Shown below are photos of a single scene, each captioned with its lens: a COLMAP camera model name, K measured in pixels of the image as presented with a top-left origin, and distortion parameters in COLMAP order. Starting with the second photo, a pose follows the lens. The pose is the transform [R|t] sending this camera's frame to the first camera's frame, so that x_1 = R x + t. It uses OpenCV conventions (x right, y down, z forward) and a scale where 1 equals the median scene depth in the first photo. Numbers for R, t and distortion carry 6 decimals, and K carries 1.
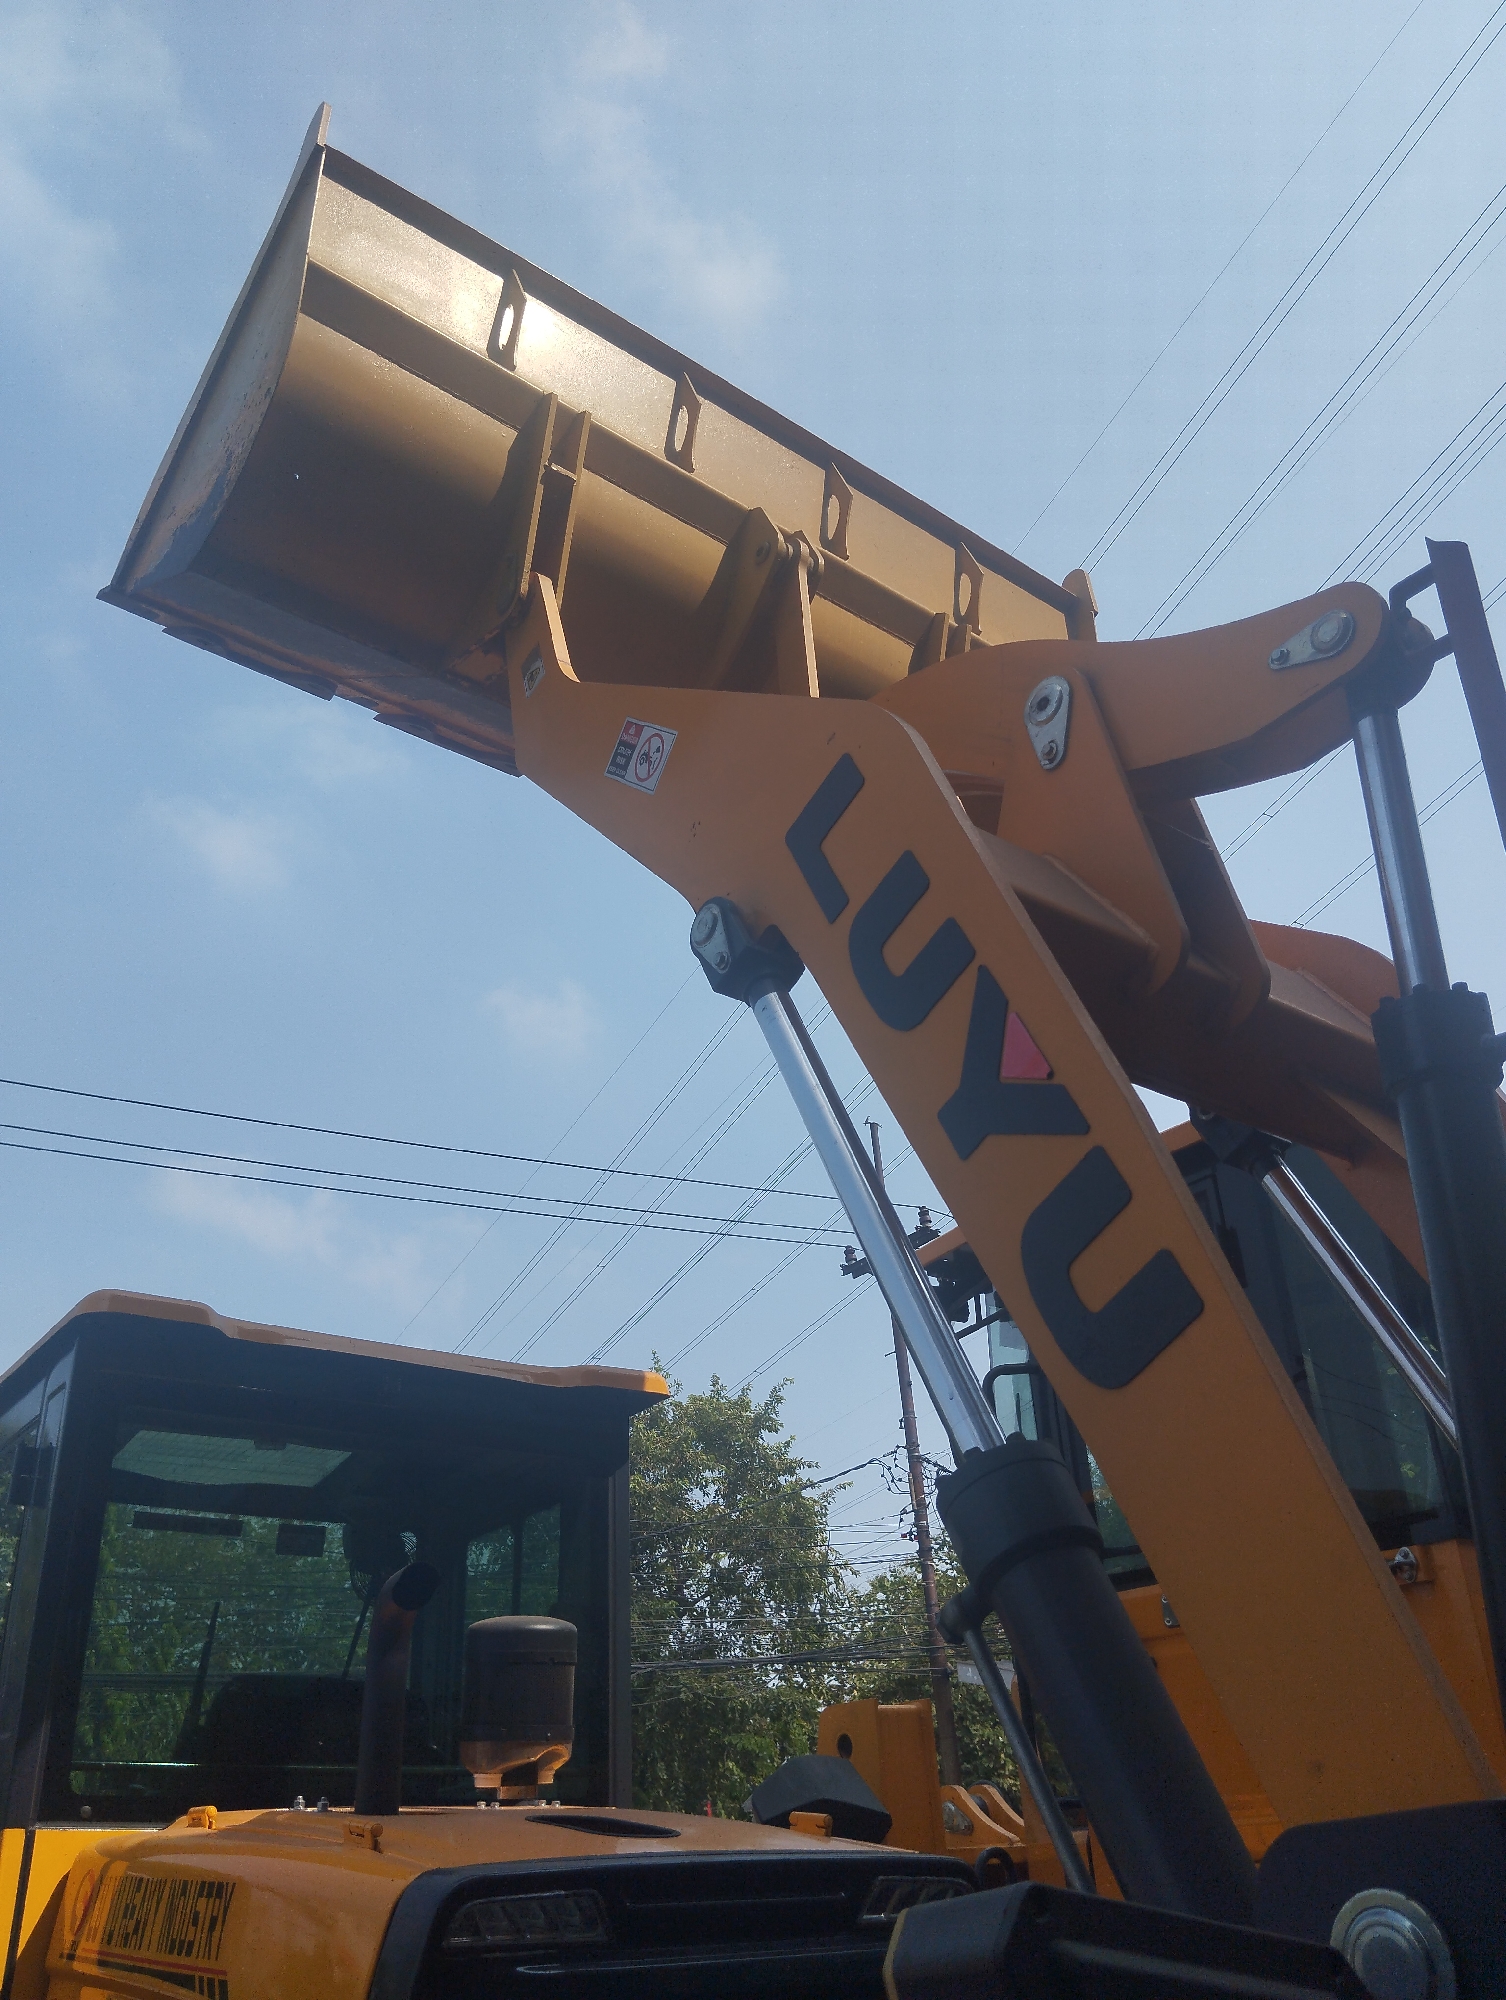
lens RADIAL K [[1595.2, 0, 750.2], [0, 1595.2, 1014.6], [0, 0, 1]] dist [0.065551, -0.133199]
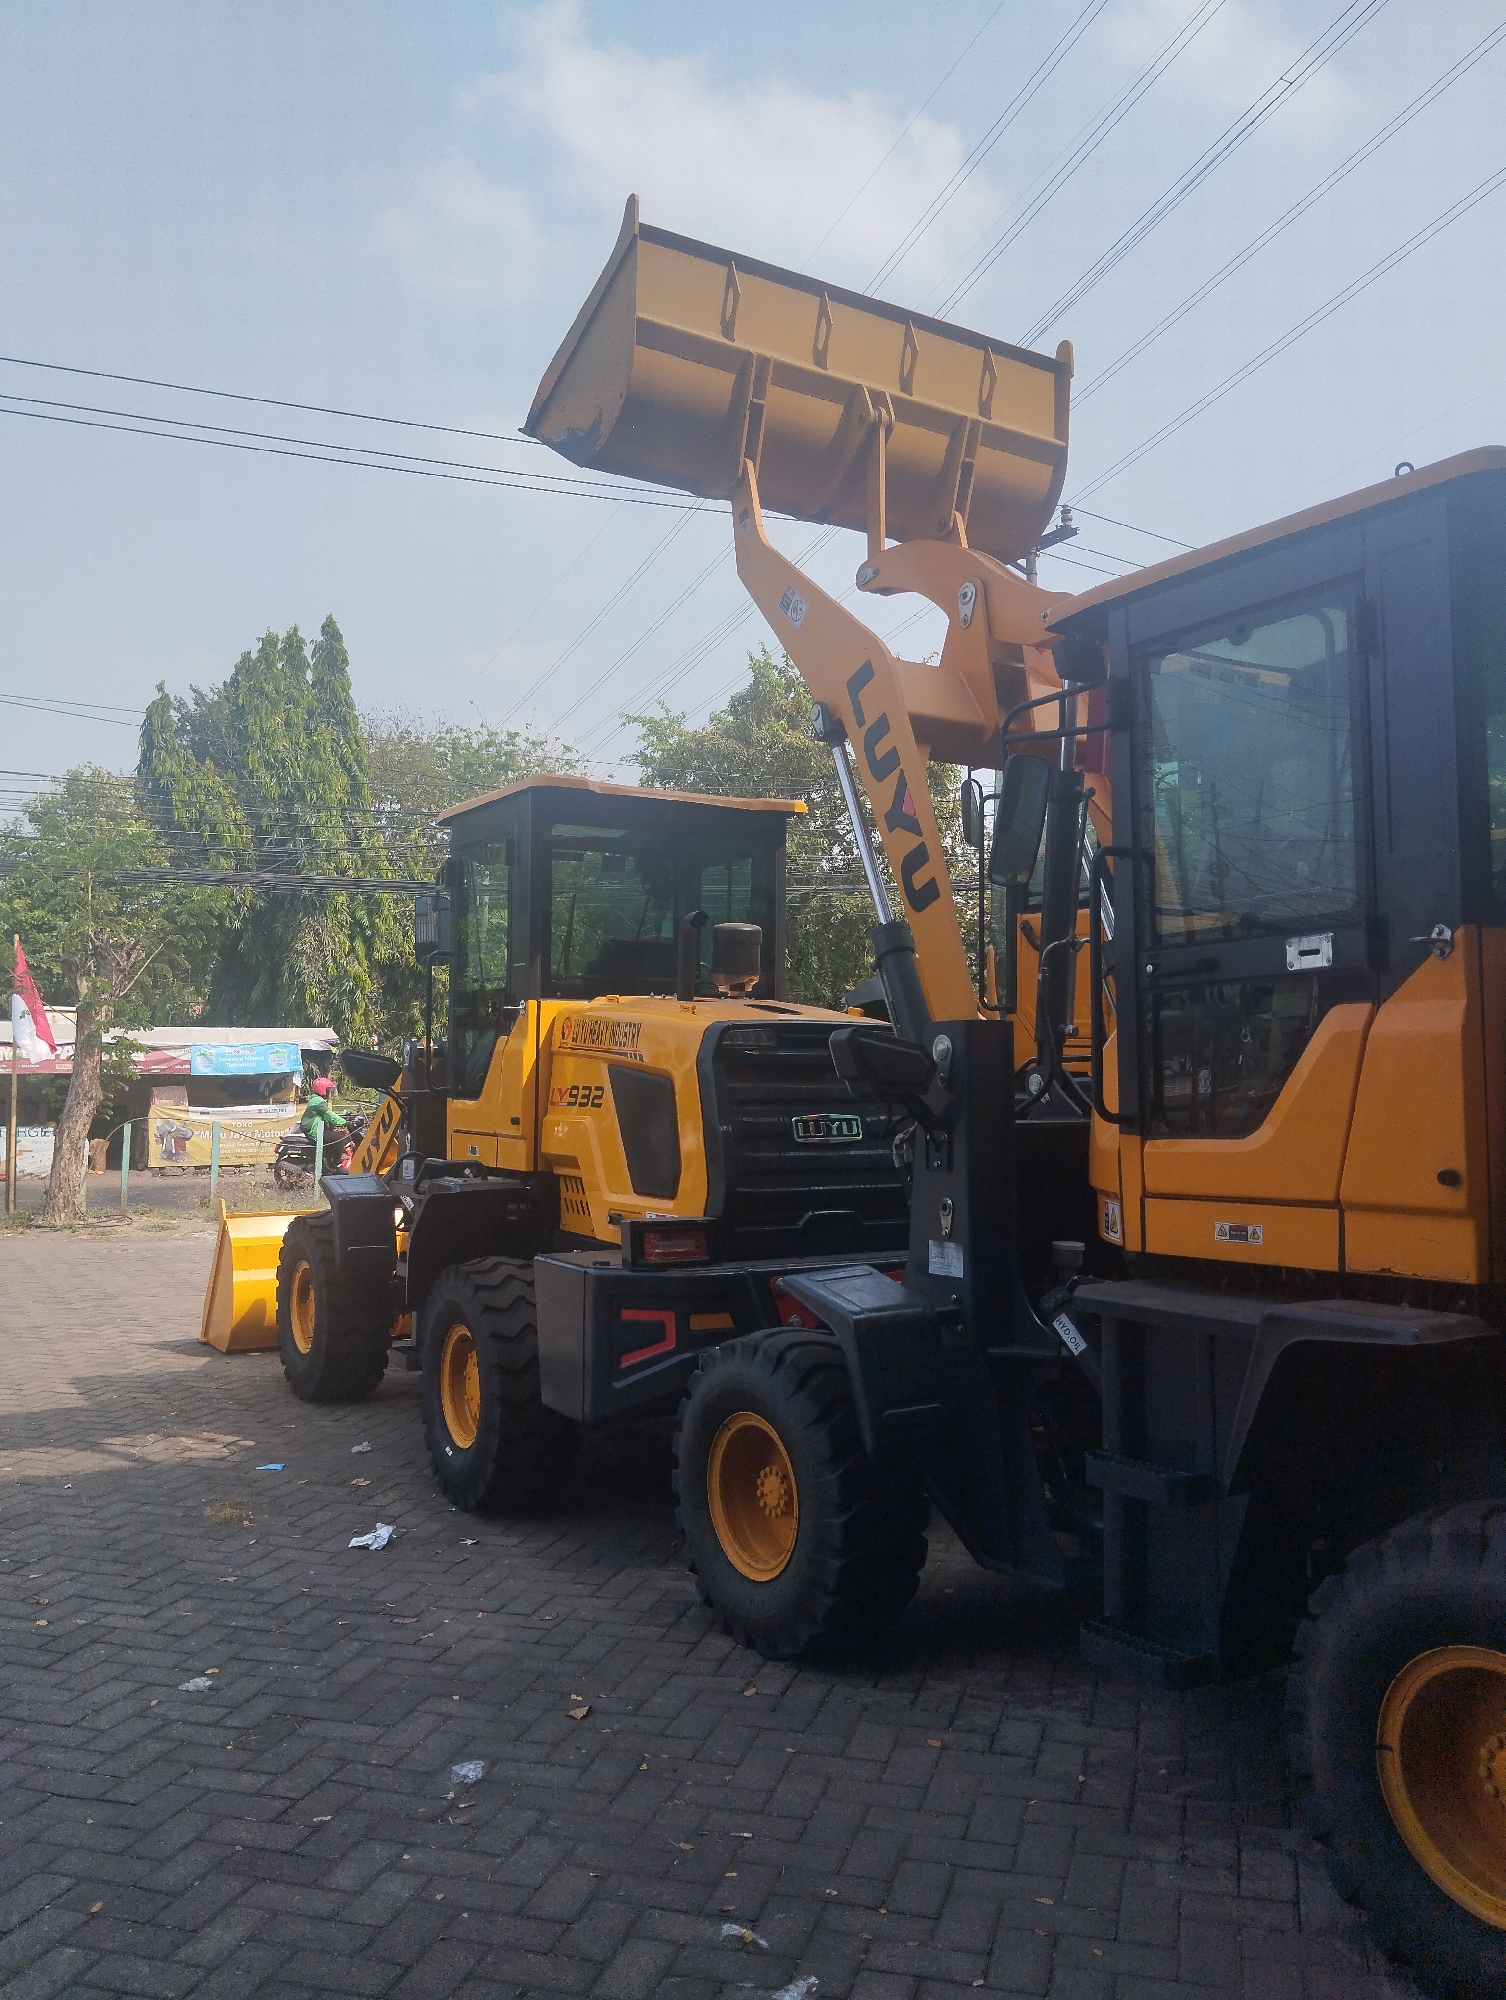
lens RADIAL K [[1595.2, 0, 750.2], [0, 1595.2, 1014.6], [0, 0, 1]] dist [0.065551, -0.133199]
pose [[0.994715, 0.049289, -0.090076, 0.088433], [-0.002526, 0.888734, 0.458417, -0.572418], [0.102648, -0.455766, 0.884161, -1.099727]]
